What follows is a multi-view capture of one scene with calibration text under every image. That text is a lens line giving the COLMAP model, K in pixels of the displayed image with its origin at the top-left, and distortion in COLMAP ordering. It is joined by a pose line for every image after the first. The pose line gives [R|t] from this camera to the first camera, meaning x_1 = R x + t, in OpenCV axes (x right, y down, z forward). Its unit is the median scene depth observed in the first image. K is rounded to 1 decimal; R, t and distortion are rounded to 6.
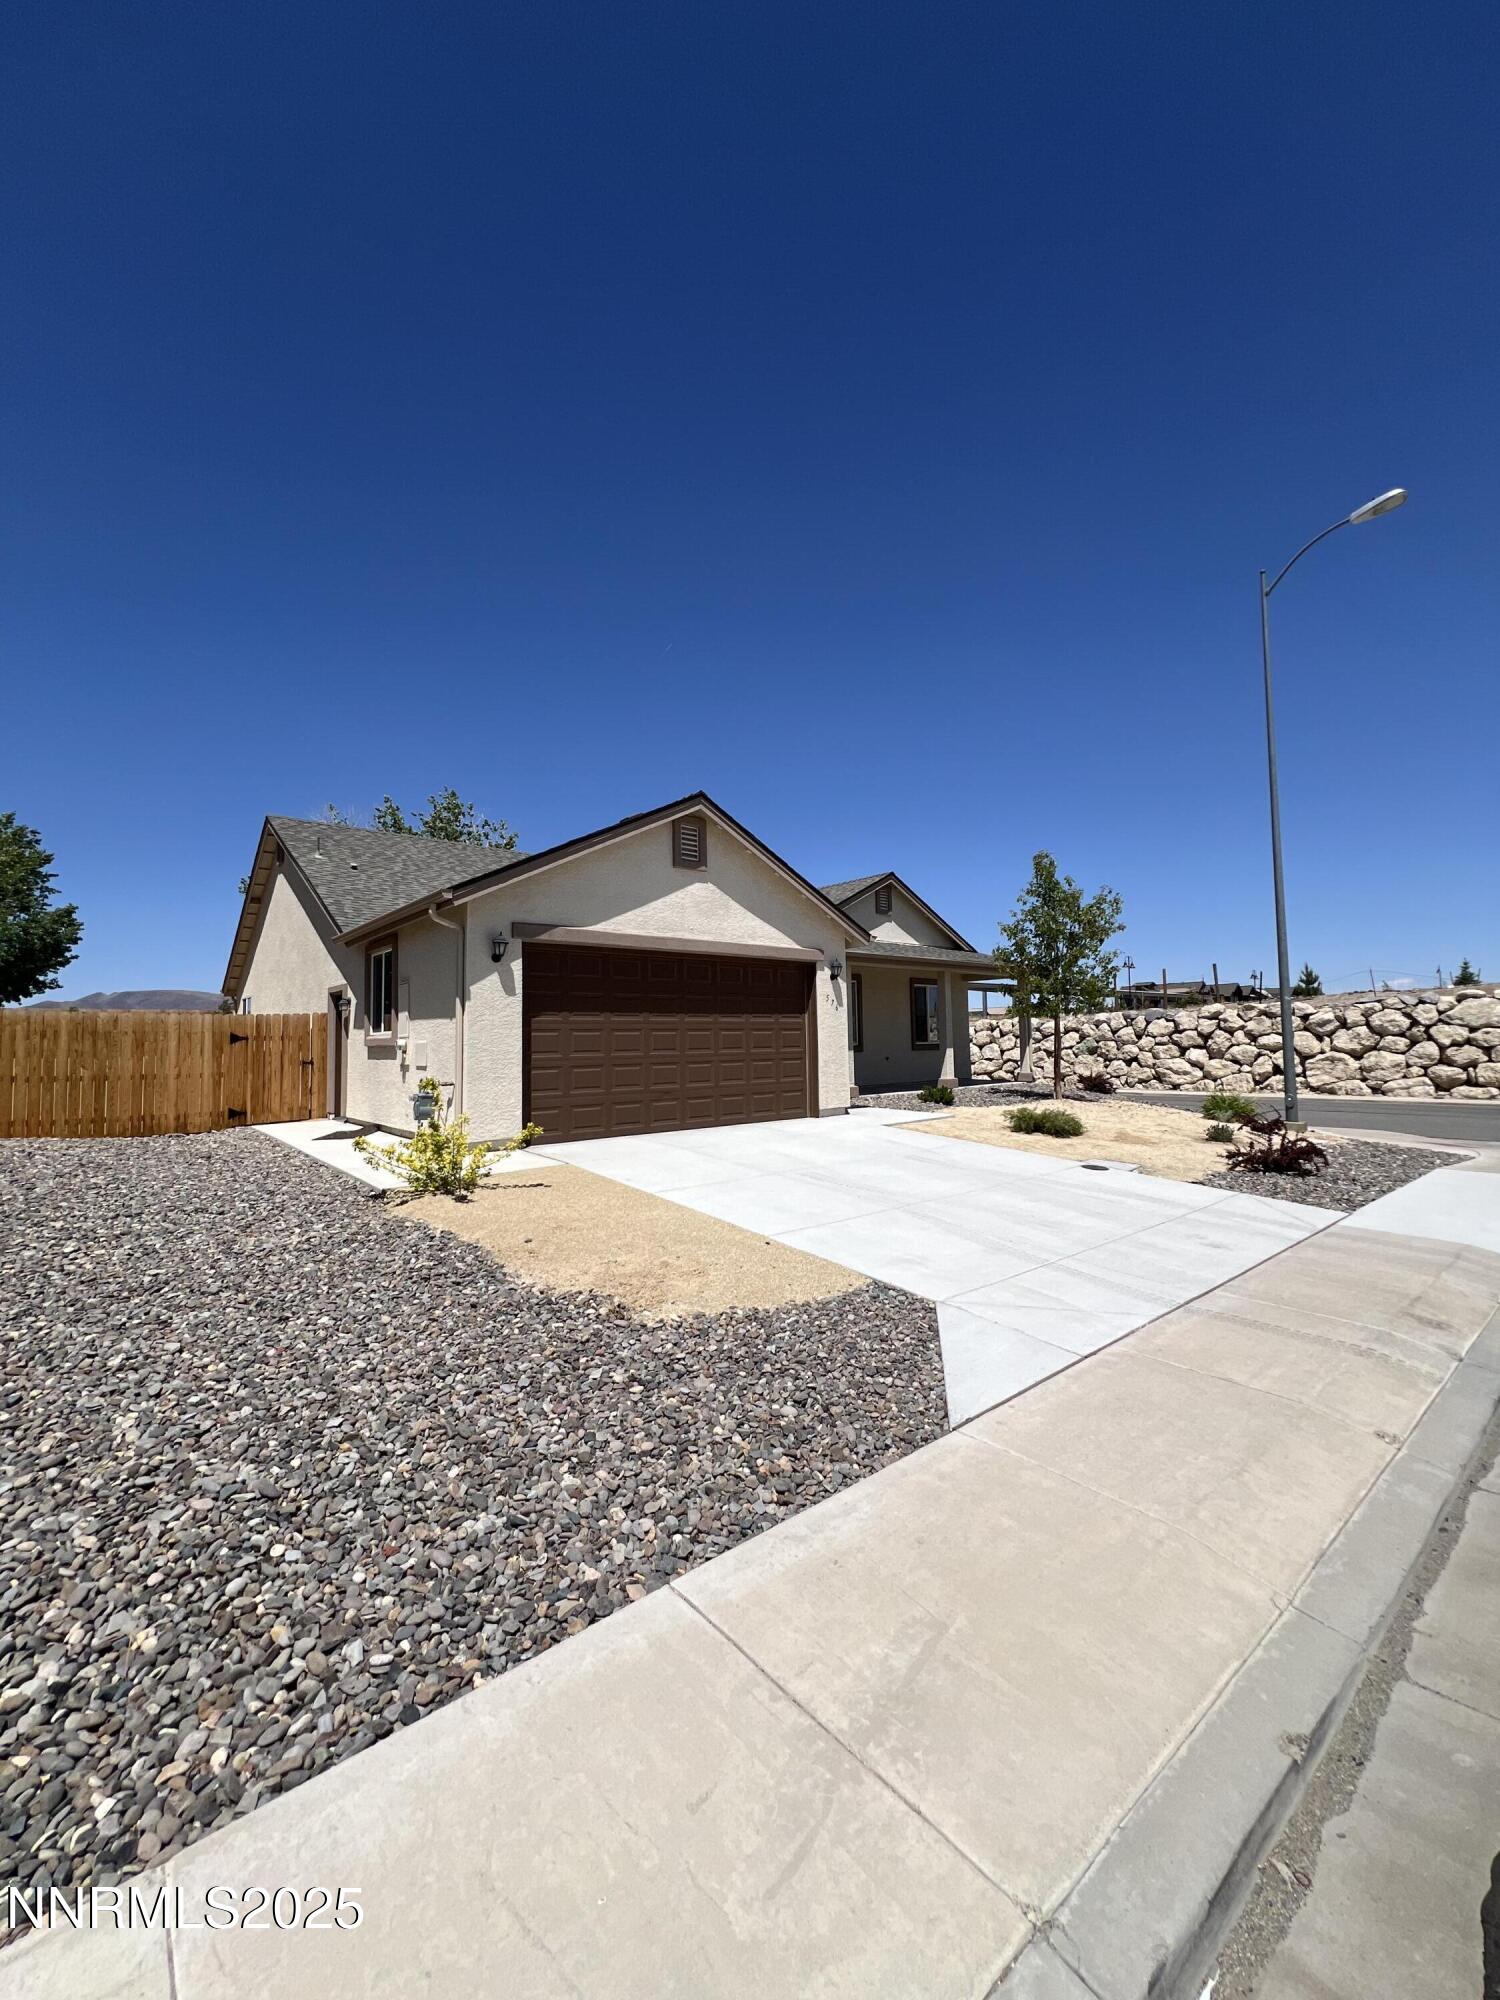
lens RADIAL K [[800.3, 0, 757.7], [0, 800.3, 998.4], [0, 0, 1]] dist [-0.004128, 0.000654]
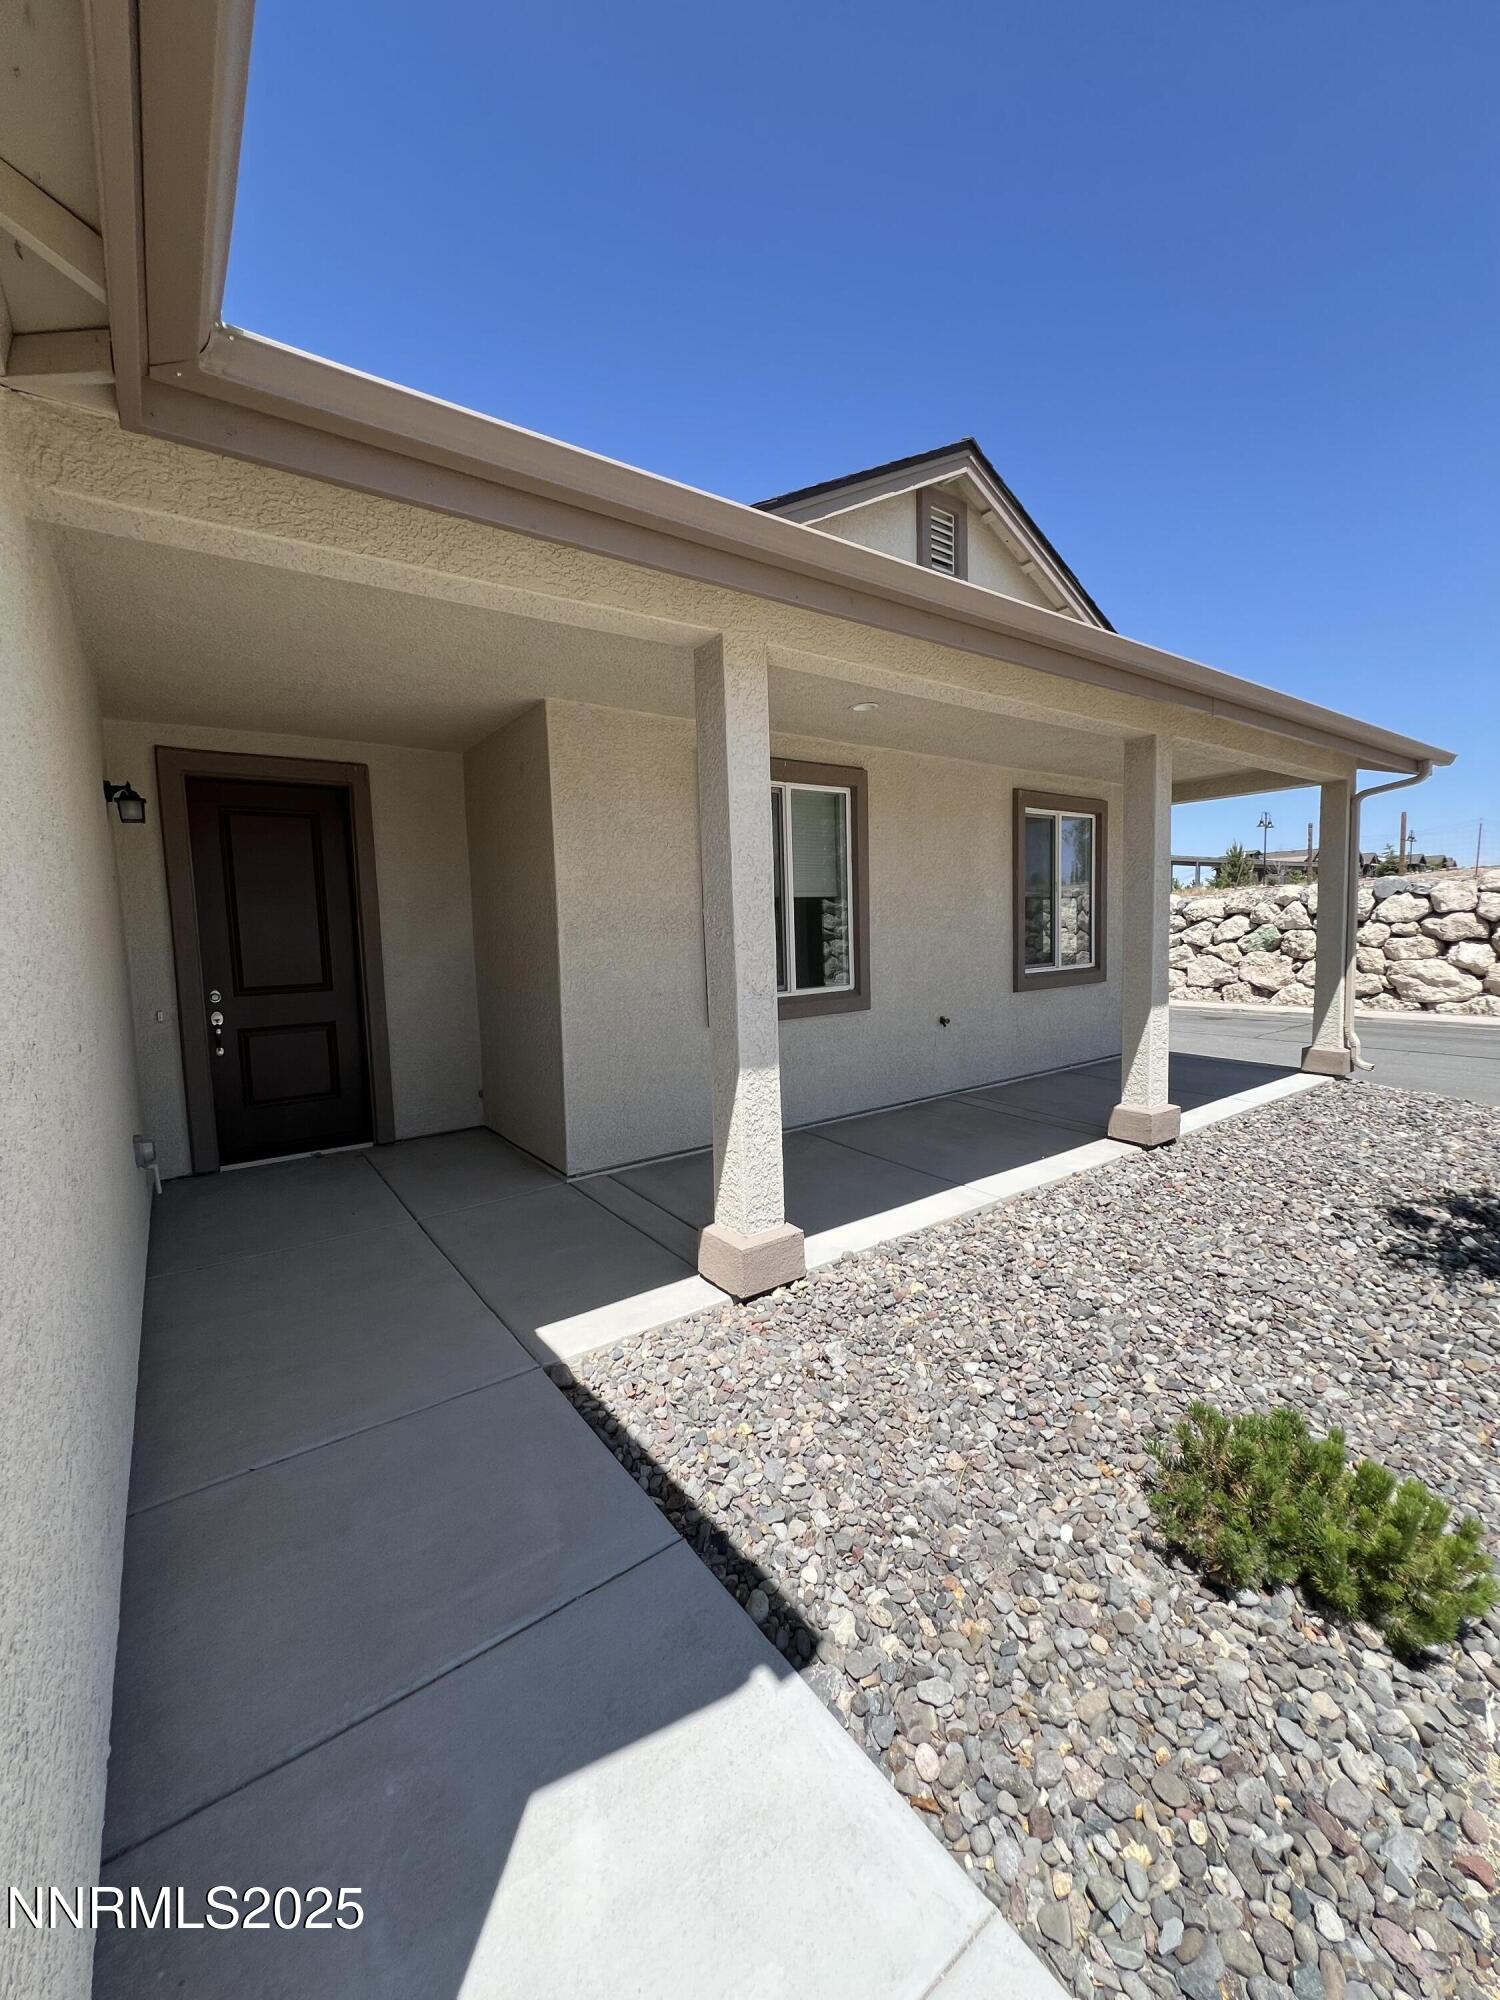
lens RADIAL K [[800.3, 0, 757.7], [0, 800.3, 998.4], [0, 0, 1]] dist [-0.004128, 0.000654]
pose [[0.997188, -0.003100, -0.074881, 0.060704], [0.014158, 0.988945, 0.147604, 0.007968], [0.073596, -0.148249, 0.986208, 0.365367]]
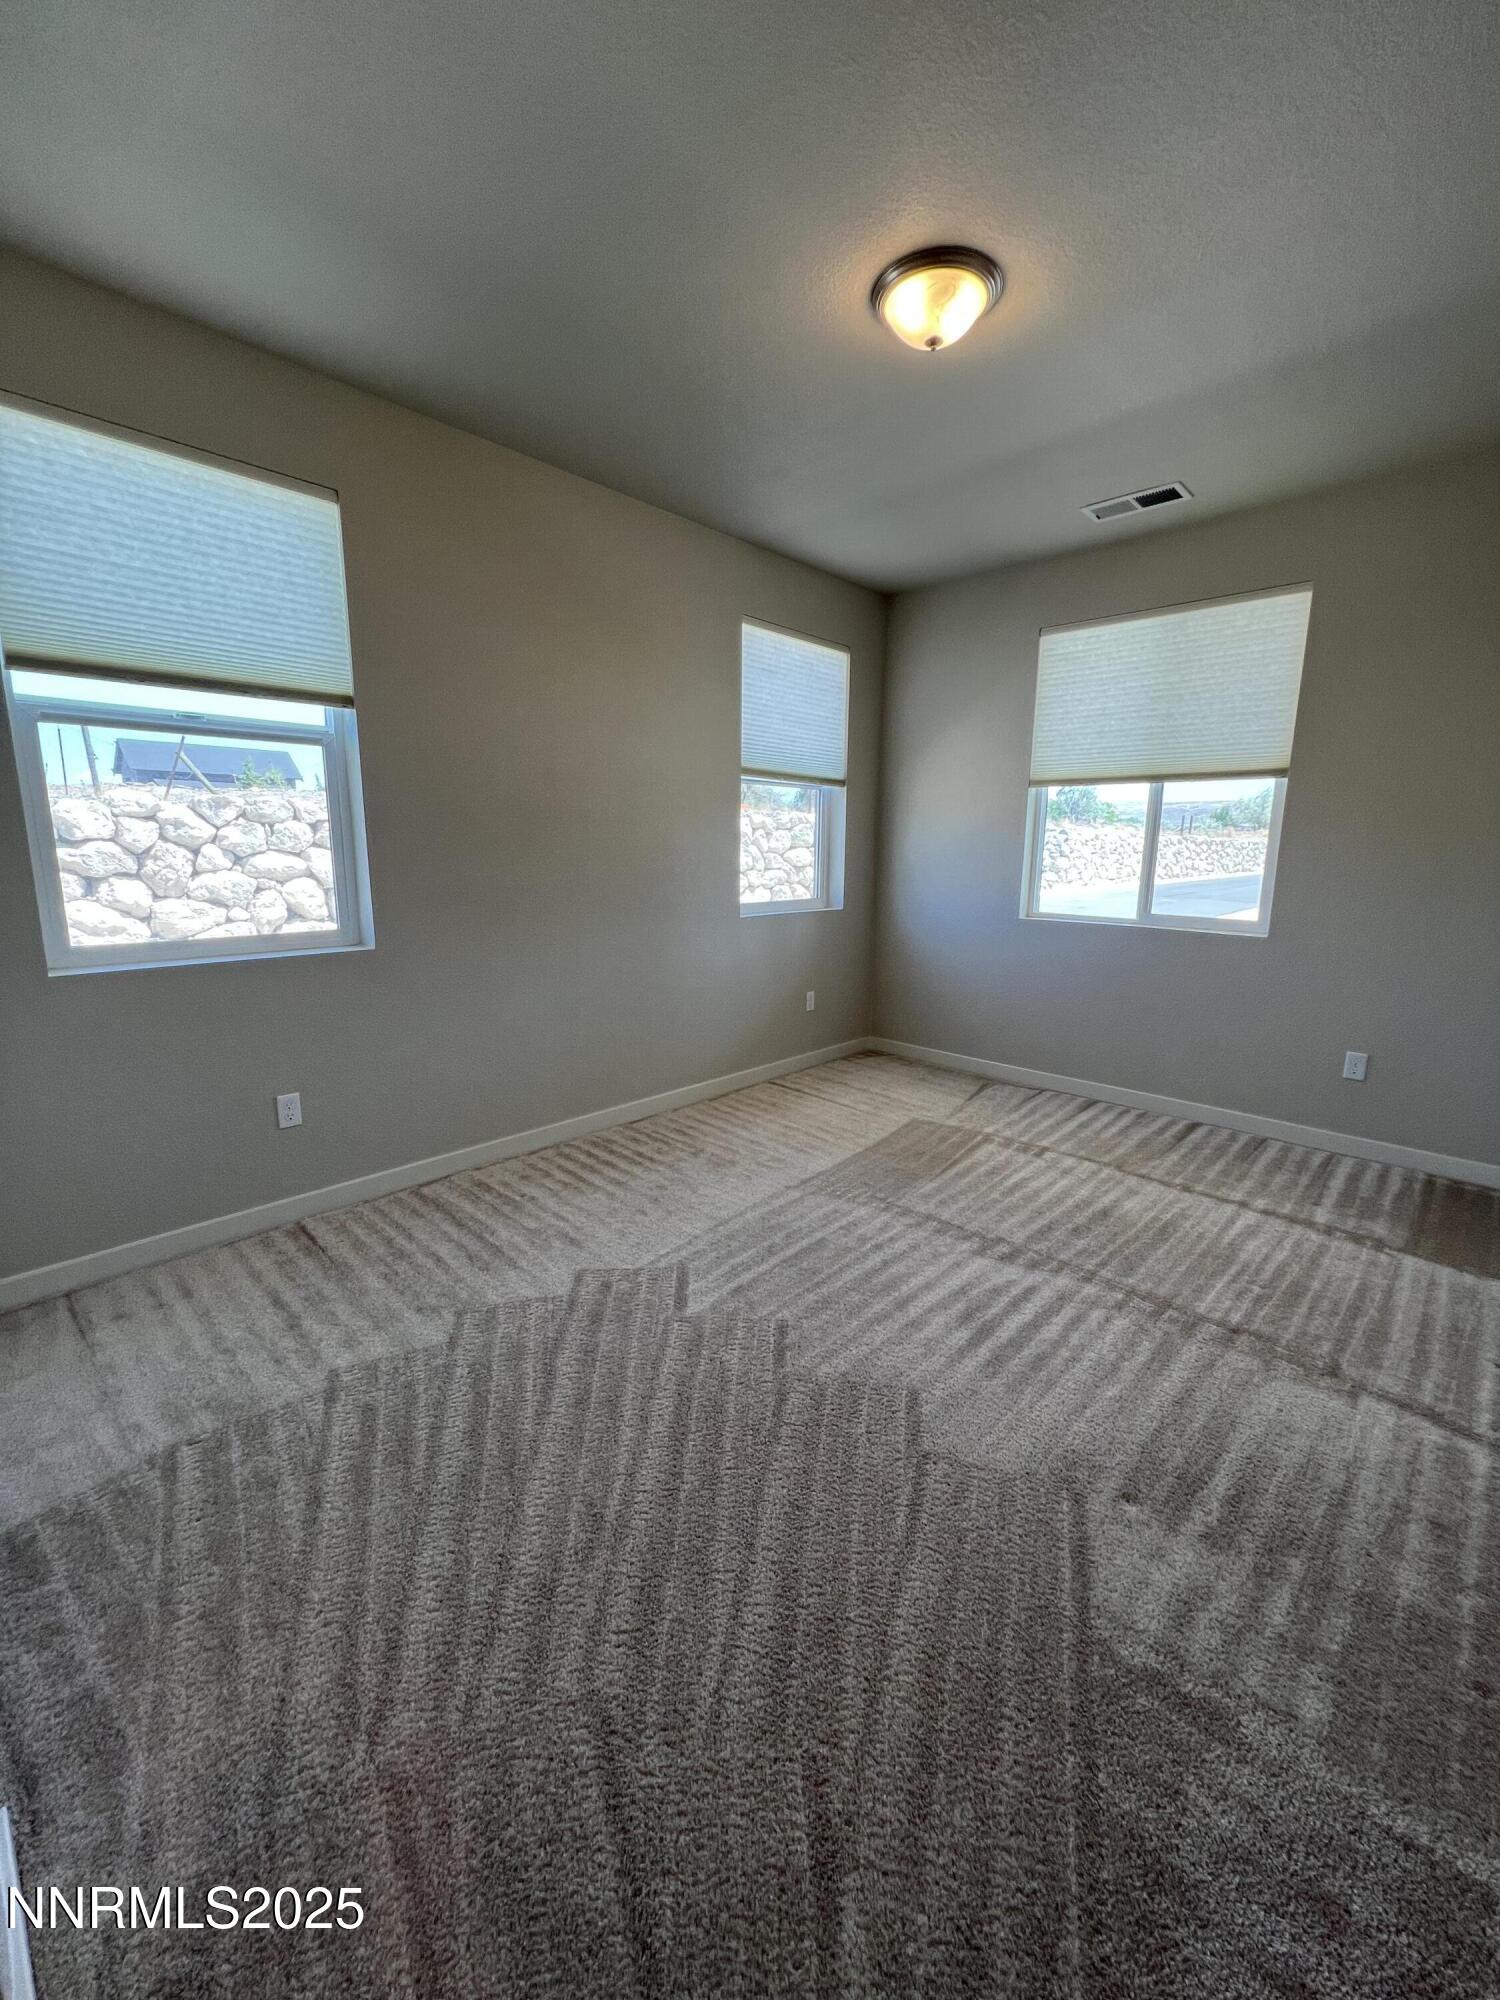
lens RADIAL K [[800.3, 0, 757.7], [0, 800.3, 998.4], [0, 0, 1]] dist [-0.004128, 0.000654]
pose [[-0.106848, -0.173846, 0.978959, 0.012122], [-0.066810, 0.983626, 0.167383, 0.026357], [-0.992028, -0.047520, -0.116713, 0.664395]]
